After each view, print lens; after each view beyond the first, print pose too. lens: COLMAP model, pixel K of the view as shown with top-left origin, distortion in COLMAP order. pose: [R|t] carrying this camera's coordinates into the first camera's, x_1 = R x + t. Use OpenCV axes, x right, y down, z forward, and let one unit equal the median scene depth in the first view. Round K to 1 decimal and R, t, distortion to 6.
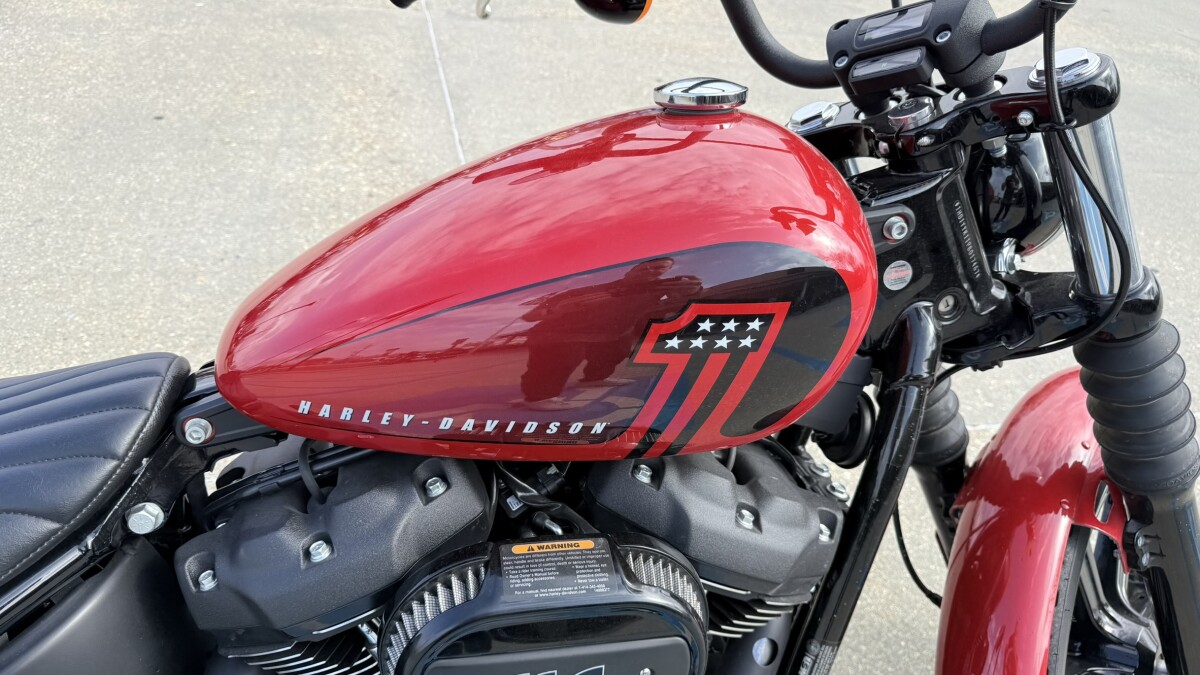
lens RADIAL K [[845.3, 0, 599.6], [0, 845.3, 332.5], [0, 0, 1]] dist [0.037553, -0.047164]
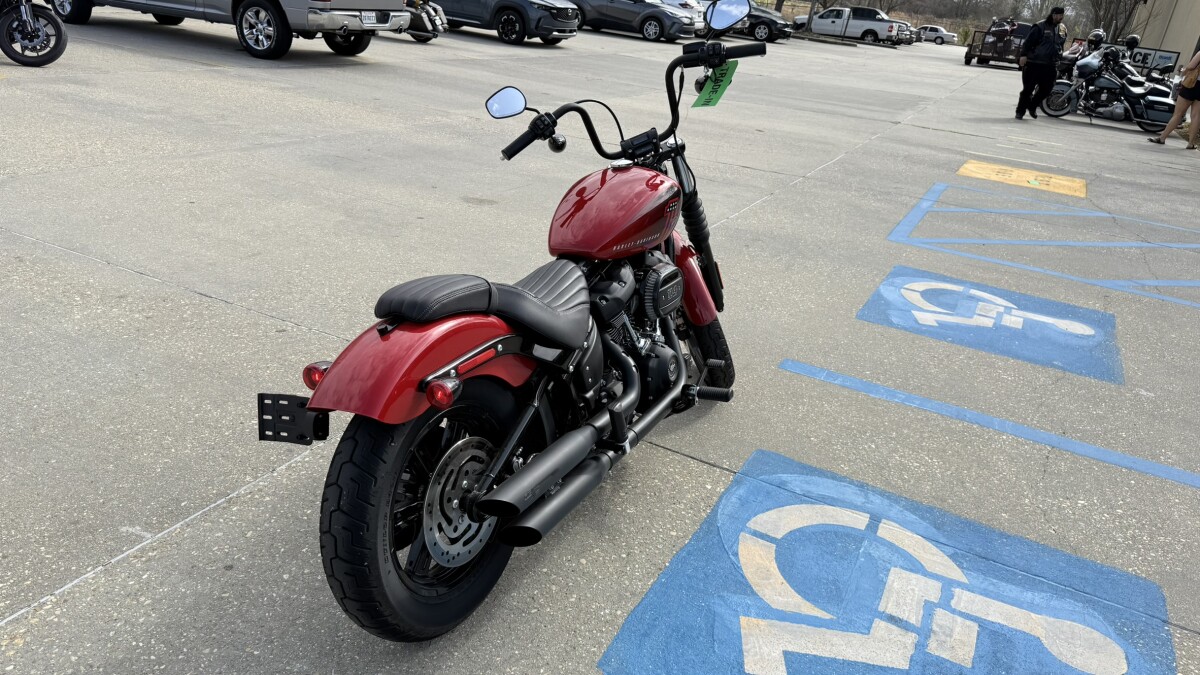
lens RADIAL K [[824.6, 0, 581.1], [0, 824.6, 337.5], [0, 0, 1]] dist [0.066842, -0.107895]
pose [[0.641056, -0.327657, 0.694038, -2.934111], [0.383696, 0.919994, 0.079926, 0.090191], [-0.664699, 0.215062, 0.715488, -1.477193]]
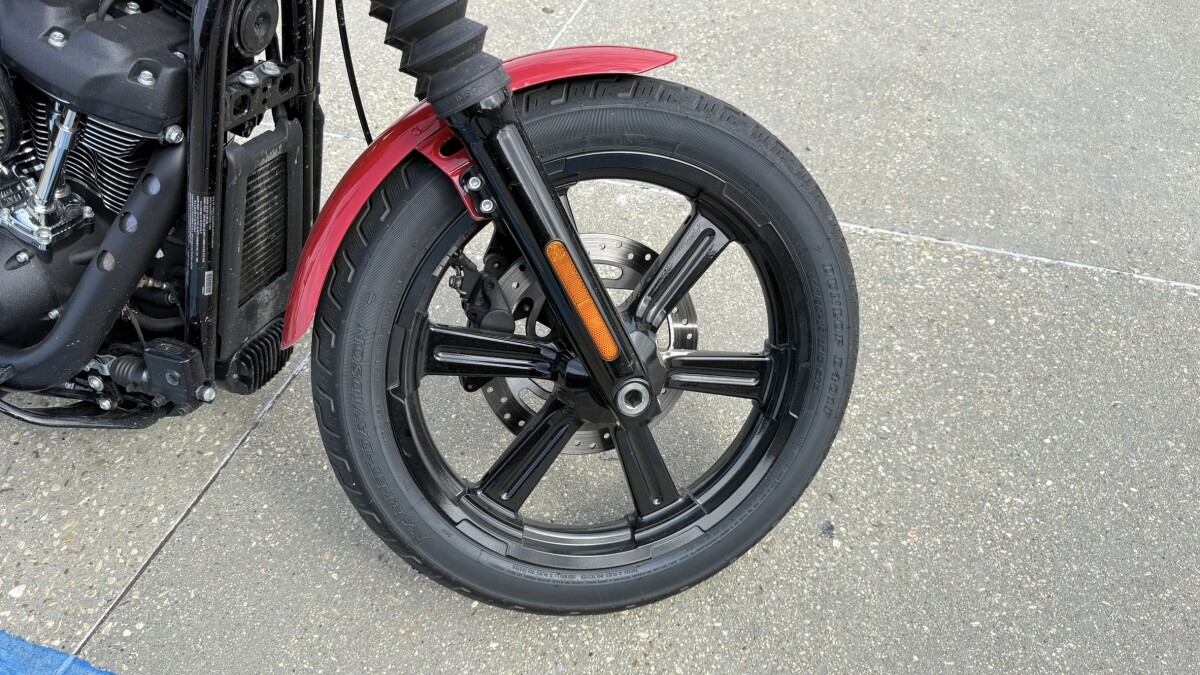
lens RADIAL K [[824.6, 0, 581.1], [0, 824.6, 337.5], [0, 0, 1]] dist [0.066842, -0.107895]
pose [[0.845336, 0.270025, -0.460970, 1.516580], [-0.174653, 0.955131, 0.239210, 0.208700], [0.504879, -0.121703, 0.854567, 0.266303]]
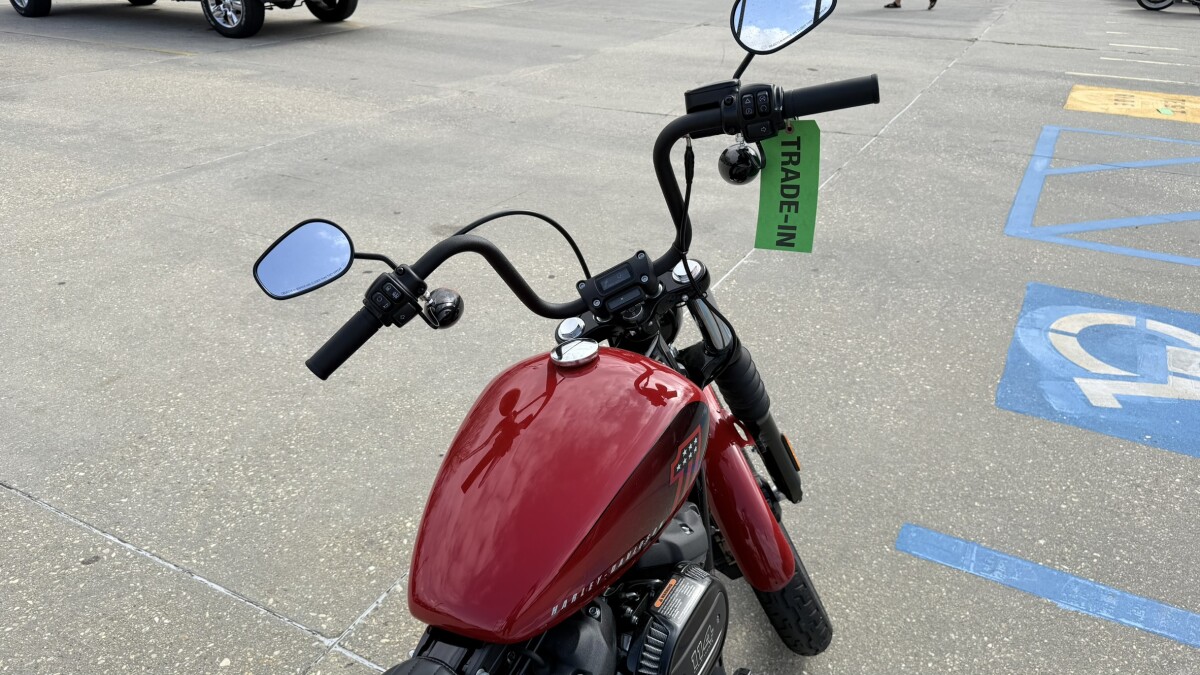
lens RADIAL K [[842.6, 0, 593.2], [0, 842.6, 342.7], [0, 0, 1]] dist [0.001700, -0.000991]
pose [[0.643947, -0.432077, 0.631381, -1.005037], [0.462789, 0.877141, 0.128259, -0.507686], [-0.609228, 0.209604, 0.764793, -0.458054]]
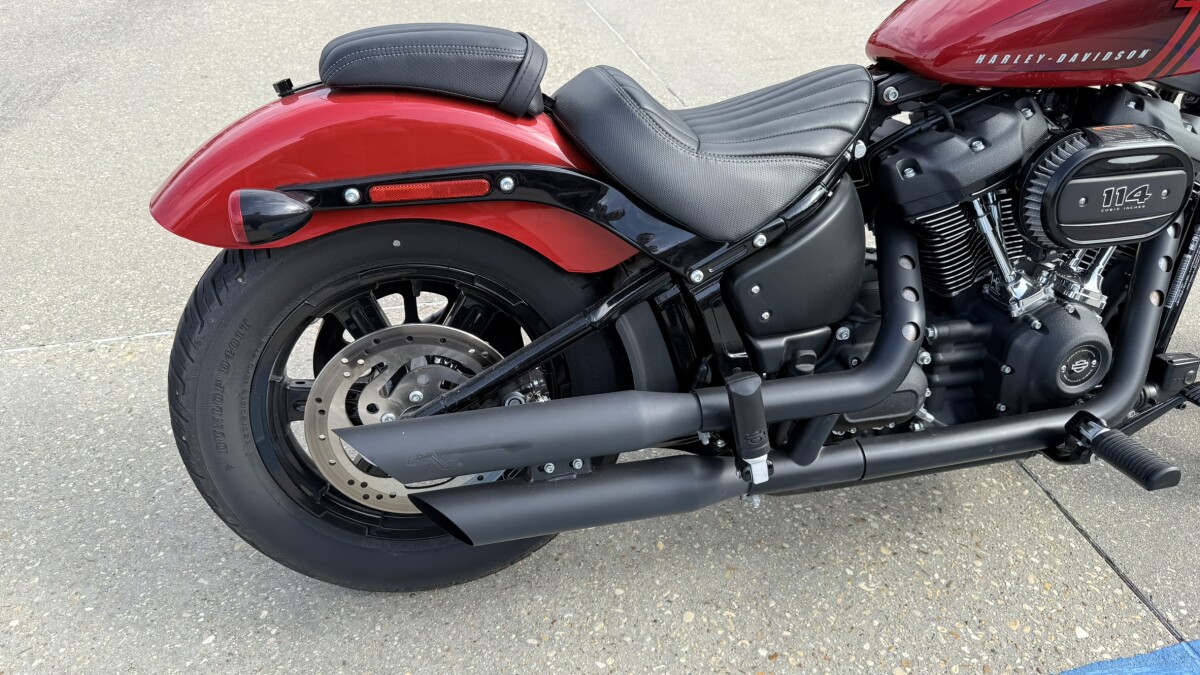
lens RADIAL K [[824.2, 0, 600.0], [0, 824.2, 337.5], [0, 0, 1]] dist [0.085707, -0.107605]
pose [[0.995614, -0.088874, -0.029219, -1.005300], [0.090167, 0.994844, 0.046421, 0.454704], [0.024943, -0.048853, 0.998495, -0.755814]]
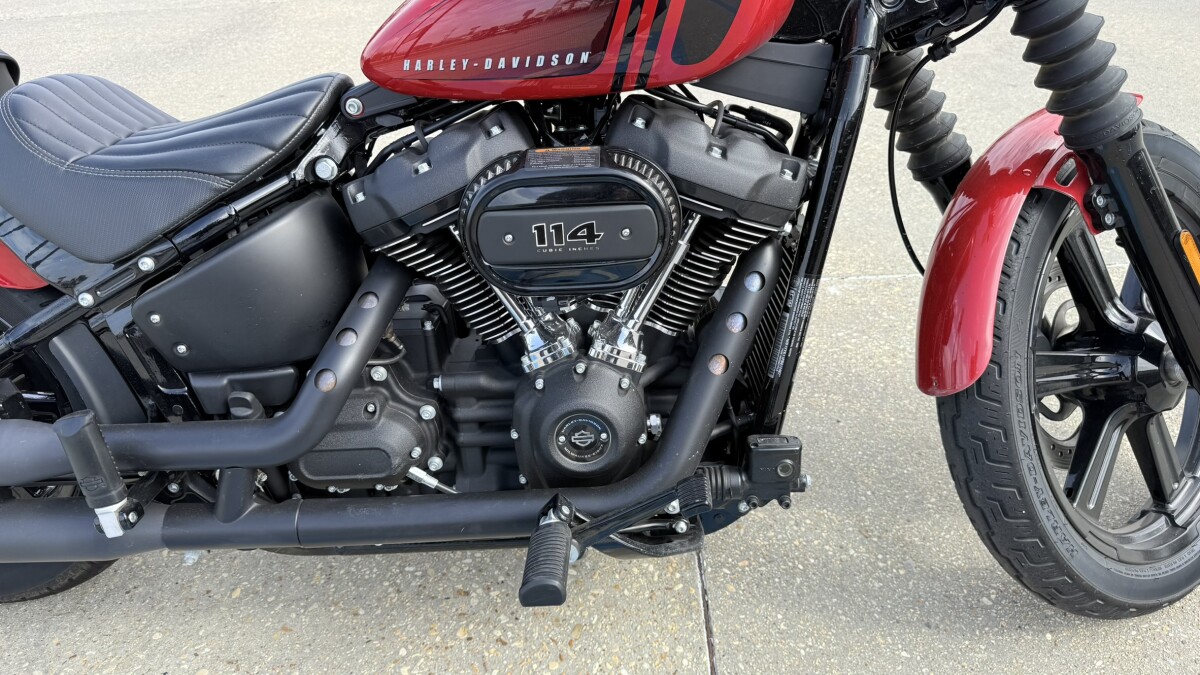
lens RADIAL K [[838.2, 0, 600.0], [0, 838.2, 337.5], [0, 0, 1]] dist [0.070437, -0.108117]
pose [[0.964686, -0.021055, -0.262558, 0.341409], [0.023309, 0.999713, 0.005474, 0.504239], [0.262368, -0.011400, 0.964901, -0.363295]]
